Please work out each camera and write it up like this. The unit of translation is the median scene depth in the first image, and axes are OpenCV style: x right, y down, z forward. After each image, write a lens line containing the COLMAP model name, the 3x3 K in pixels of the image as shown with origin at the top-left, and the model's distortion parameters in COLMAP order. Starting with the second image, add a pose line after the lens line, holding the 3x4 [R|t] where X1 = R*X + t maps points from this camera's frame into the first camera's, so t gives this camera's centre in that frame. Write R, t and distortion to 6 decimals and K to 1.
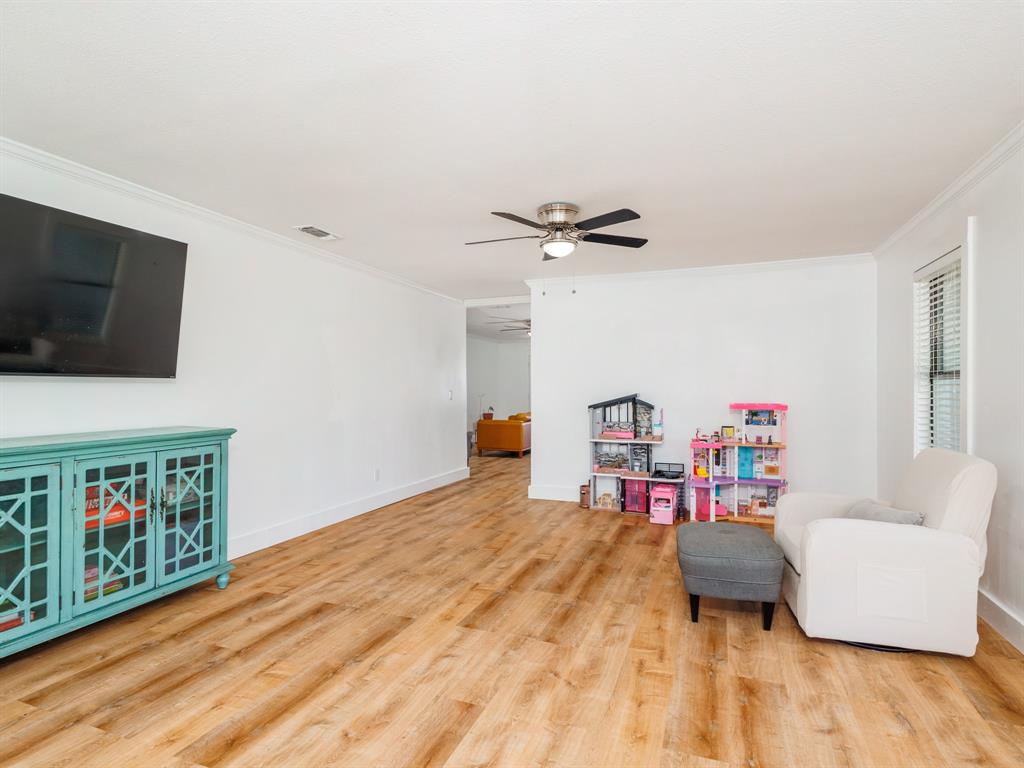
lens RADIAL K [[530.4, 0, 515.1], [0, 530.4, 384.8], [0, 0, 1]] dist [0.017418, -0.004674]
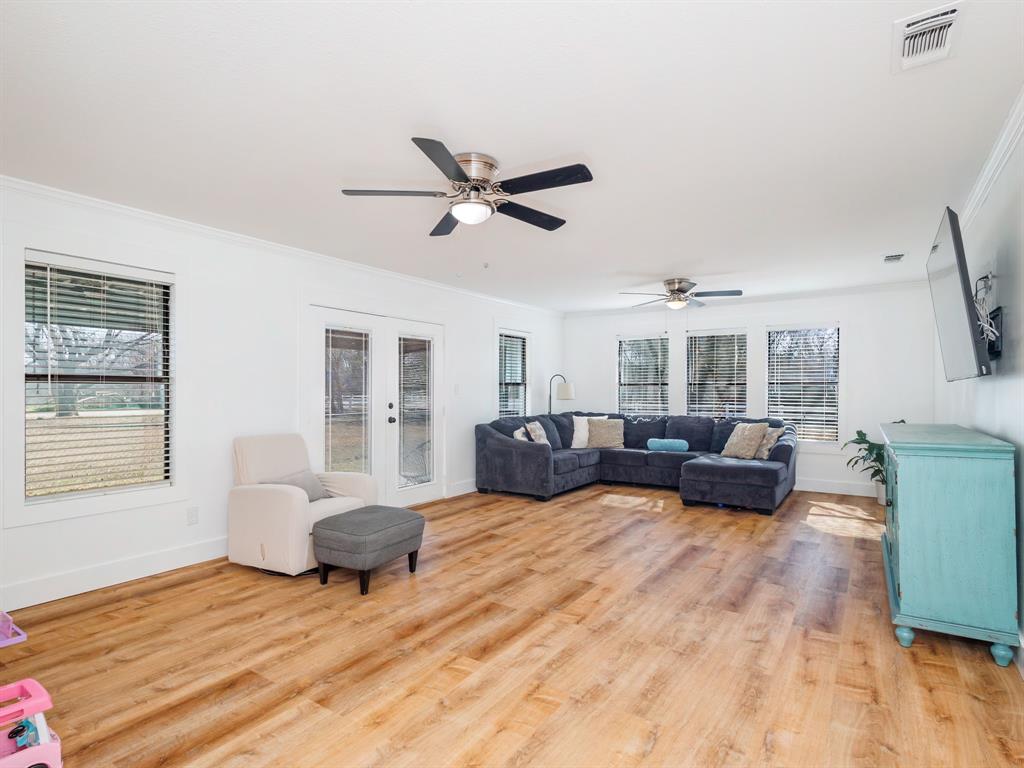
lens RADIAL K [[530.4, 0, 518.3], [0, 530.4, 388.5], [0, 0, 1]] dist [0.017418, -0.004674]
pose [[-0.975570, 0.005070, 0.219628, -0.189466], [0.002133, 0.999905, -0.013611, 0.016614], [-0.219677, -0.012810, -0.975489, 2.105241]]
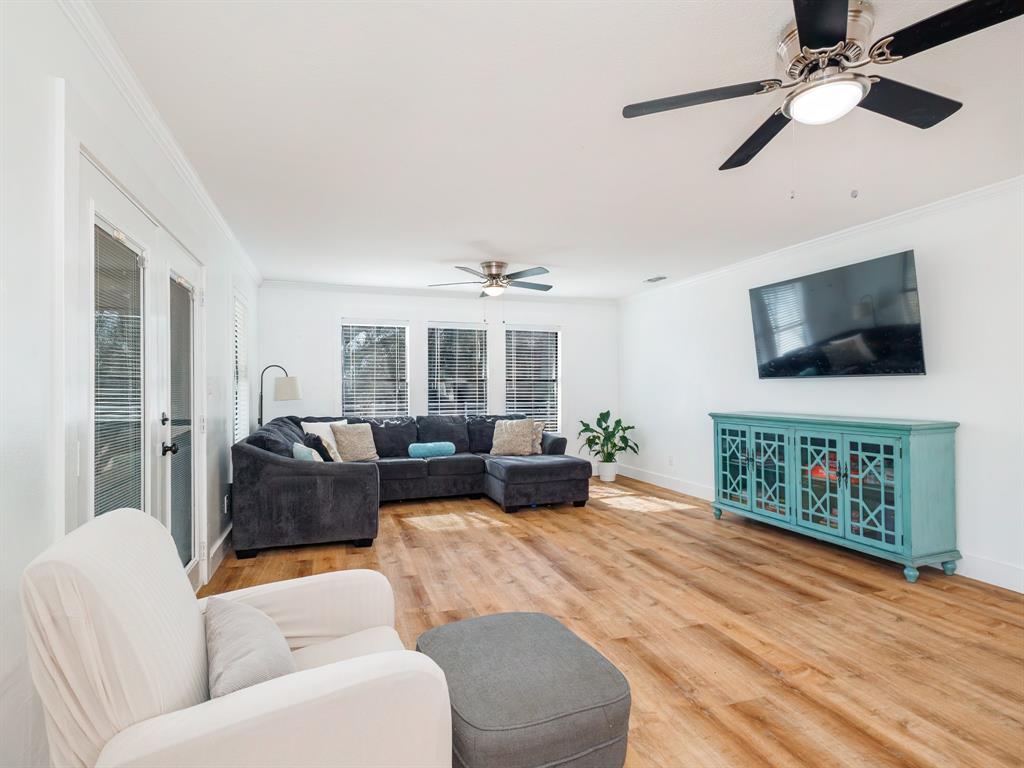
lens RADIAL K [[530.4, 0, 509.8], [0, 530.4, 385.3], [0, 0, 1]] dist [0.017418, -0.004674]
pose [[-0.768851, 0.003436, -0.639419, 0.762910], [0.011617, 0.999896, -0.008595, 0.009012], [0.639323, -0.014036, -0.768810, 1.444479]]
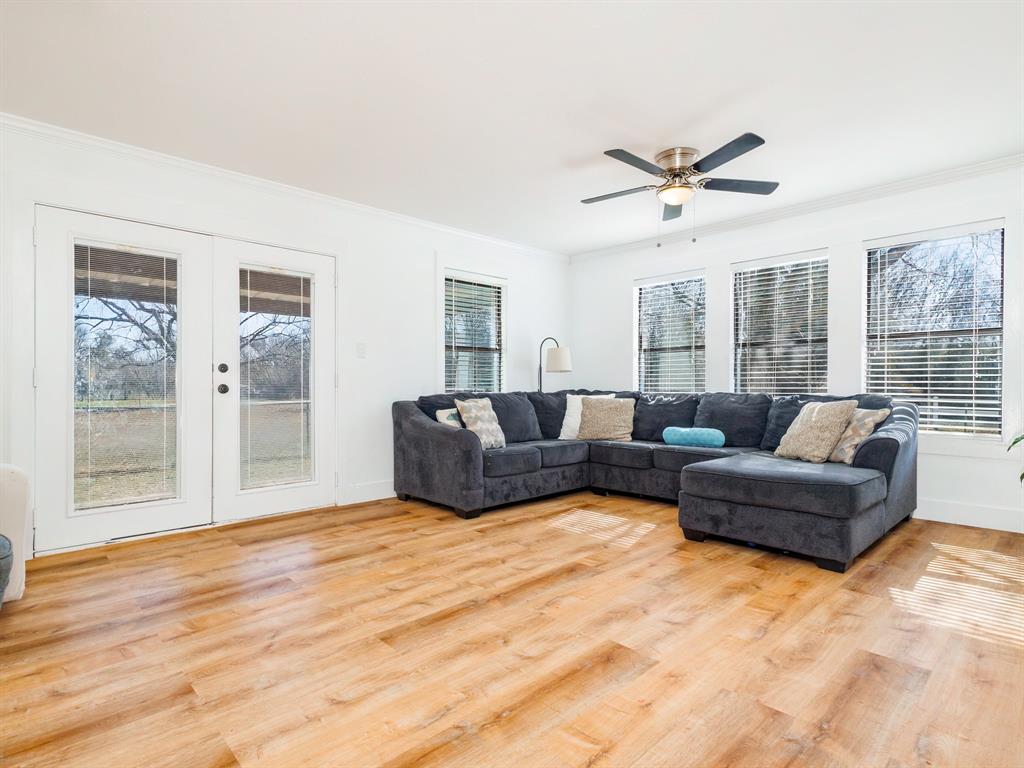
lens RADIAL K [[530.4, 0, 517.4], [0, 530.4, 381.3], [0, 0, 1]] dist [0.017418, -0.004674]
pose [[-0.905333, 0.009149, 0.424604, -0.506618], [0.001345, 0.999825, -0.018675, 0.104944], [-0.424701, -0.016336, -0.905186, 1.253362]]
